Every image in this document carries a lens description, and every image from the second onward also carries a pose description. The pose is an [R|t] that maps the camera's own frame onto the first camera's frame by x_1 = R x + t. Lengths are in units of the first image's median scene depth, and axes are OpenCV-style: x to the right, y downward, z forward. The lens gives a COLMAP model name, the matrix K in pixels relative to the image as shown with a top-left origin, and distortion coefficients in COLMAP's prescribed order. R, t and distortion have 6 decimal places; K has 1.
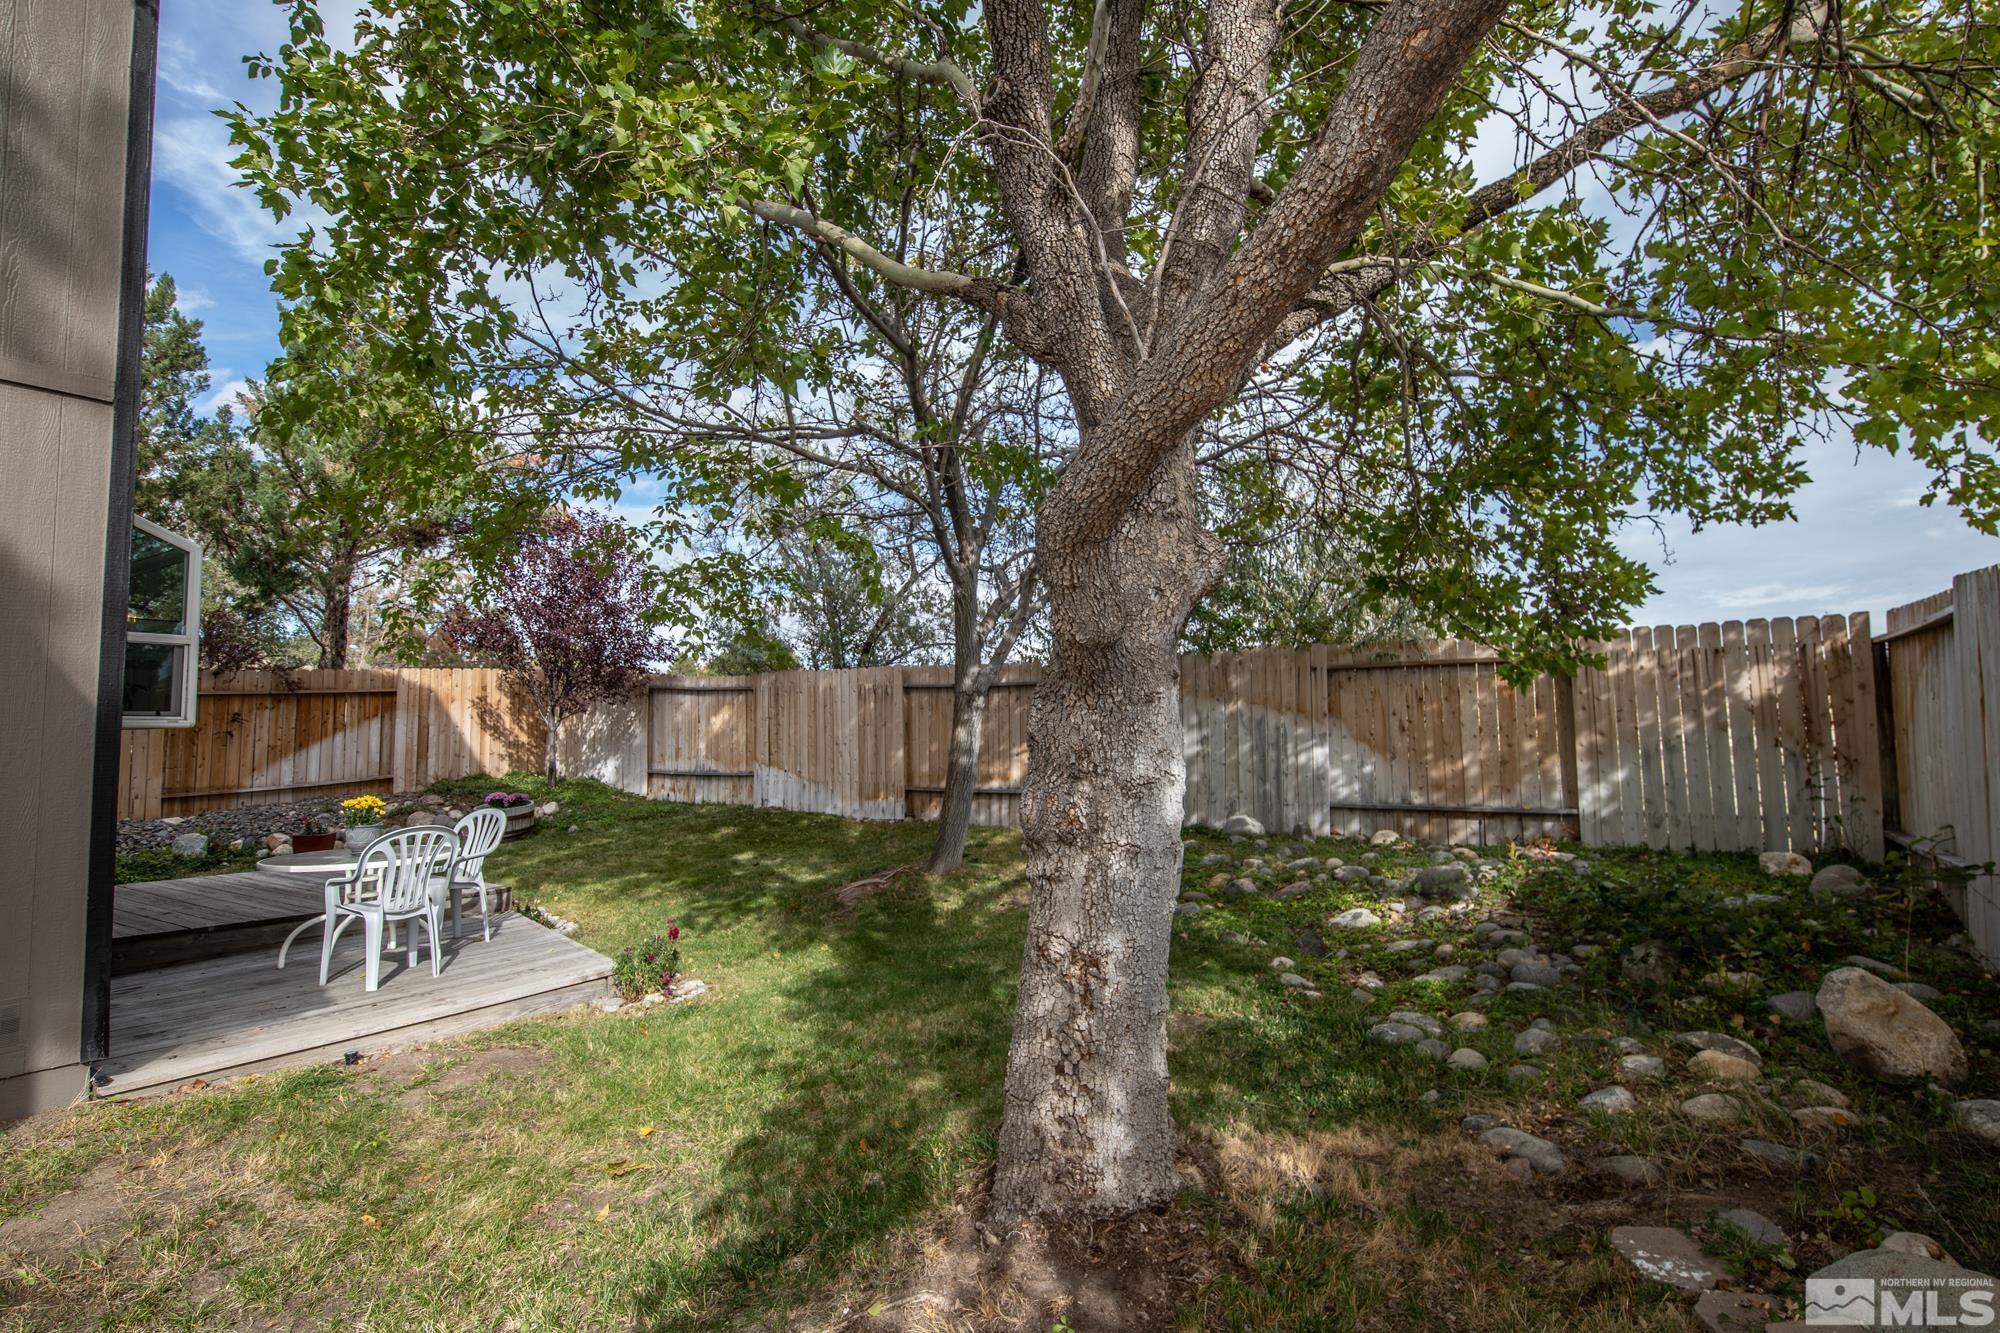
lens RADIAL K [[979.0, 0, 1013.5], [0, 979.0, 663.5], [0, 0, 1]] dist [0.012478, -0.002171]
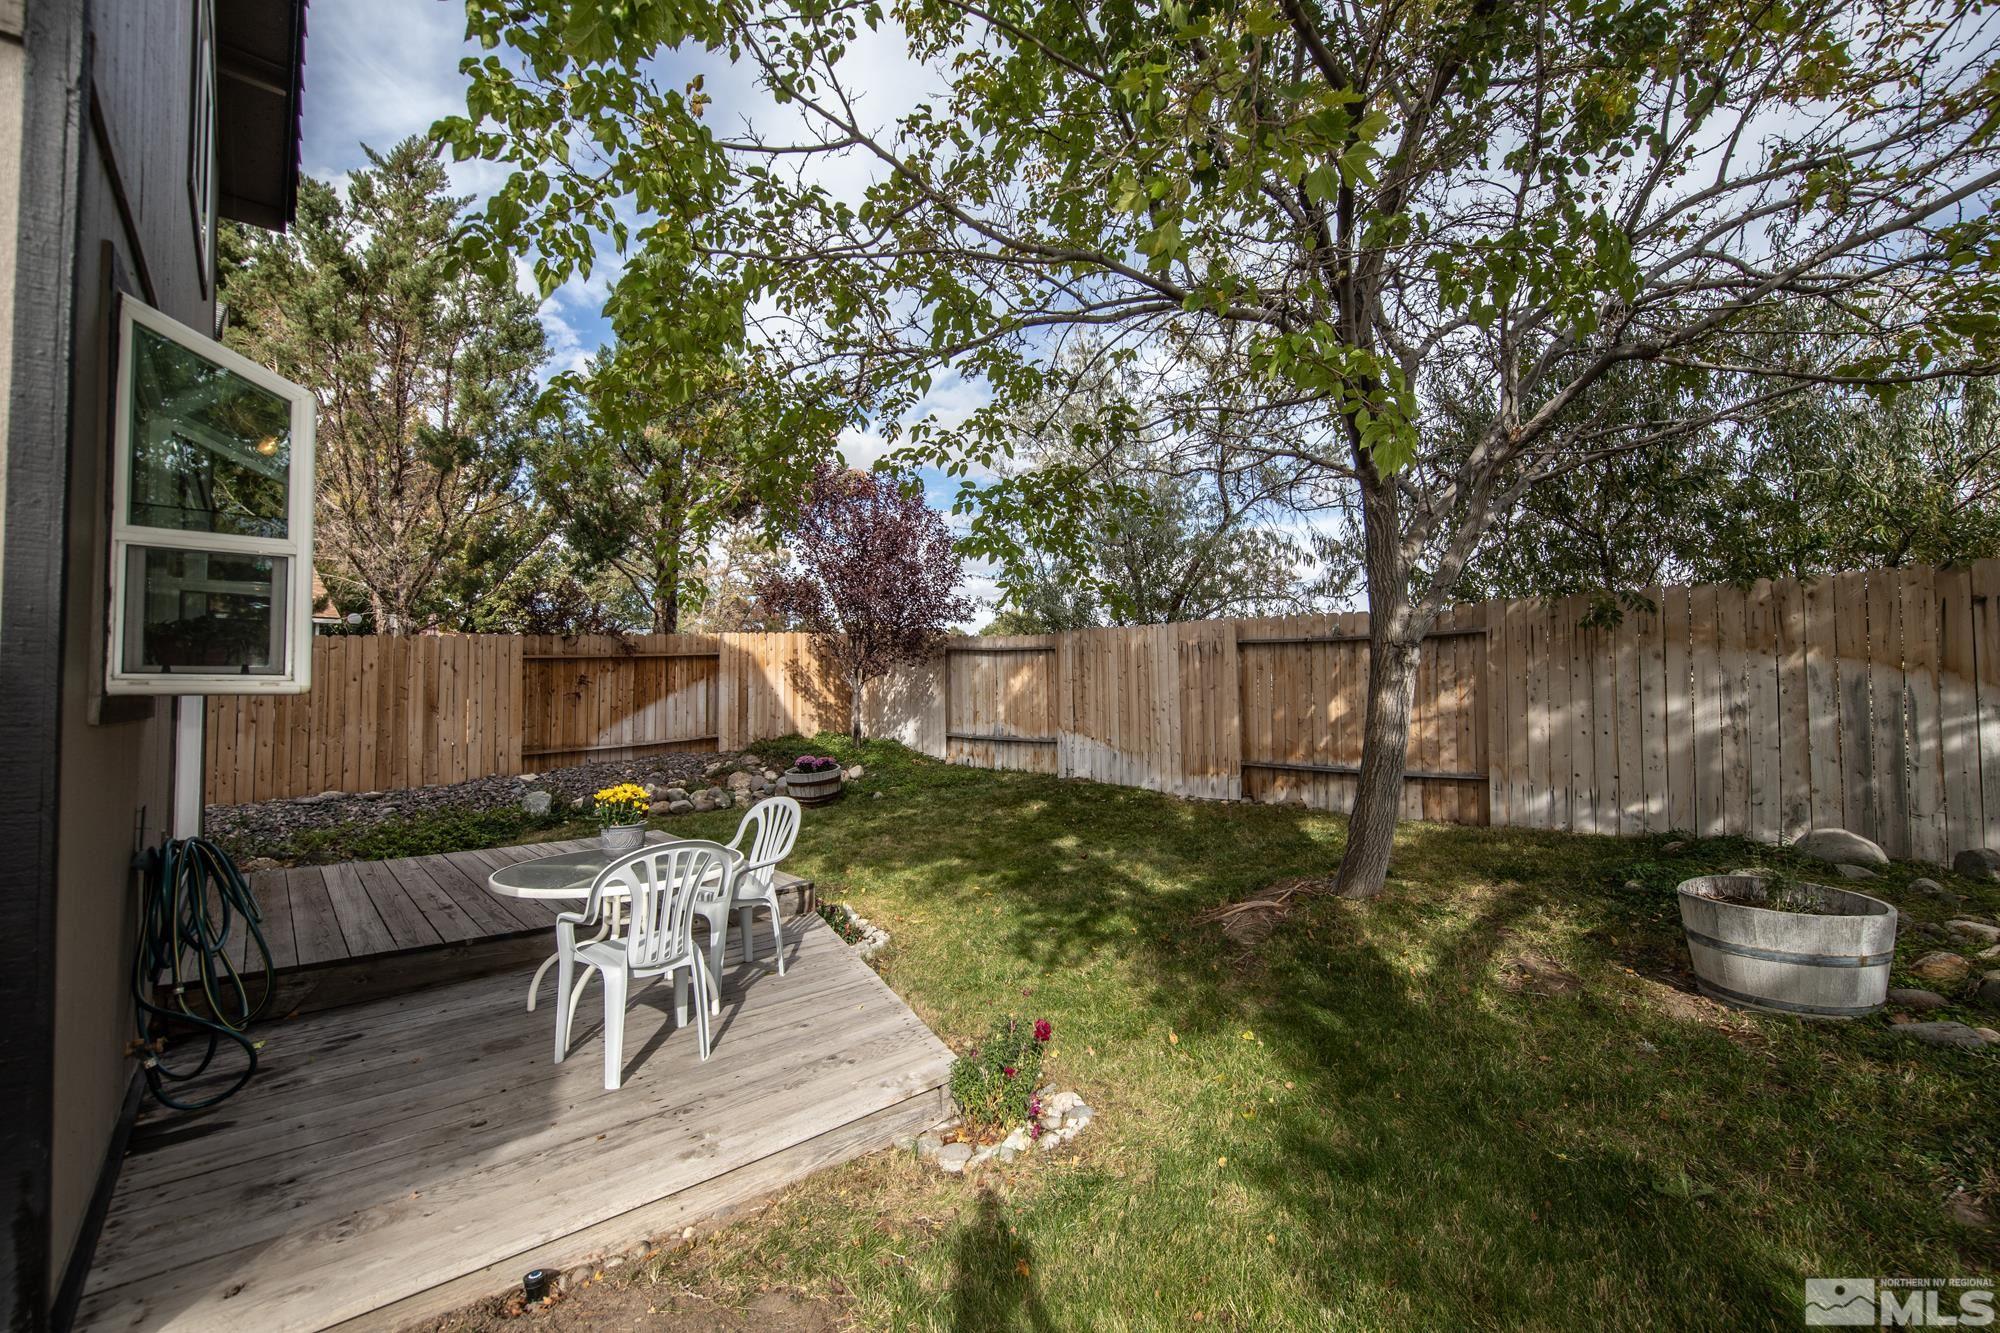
lens RADIAL K [[851.1, 0, 995.0], [0, 851.1, 663.9], [0, 0, 1]] dist [0.000537, 0.000351]
pose [[0.961399, -0.006371, -0.275084, -0.109577], [0.016167, 0.999313, 0.033358, 0.014301], [0.274682, -0.036518, 0.960841, 0.237533]]
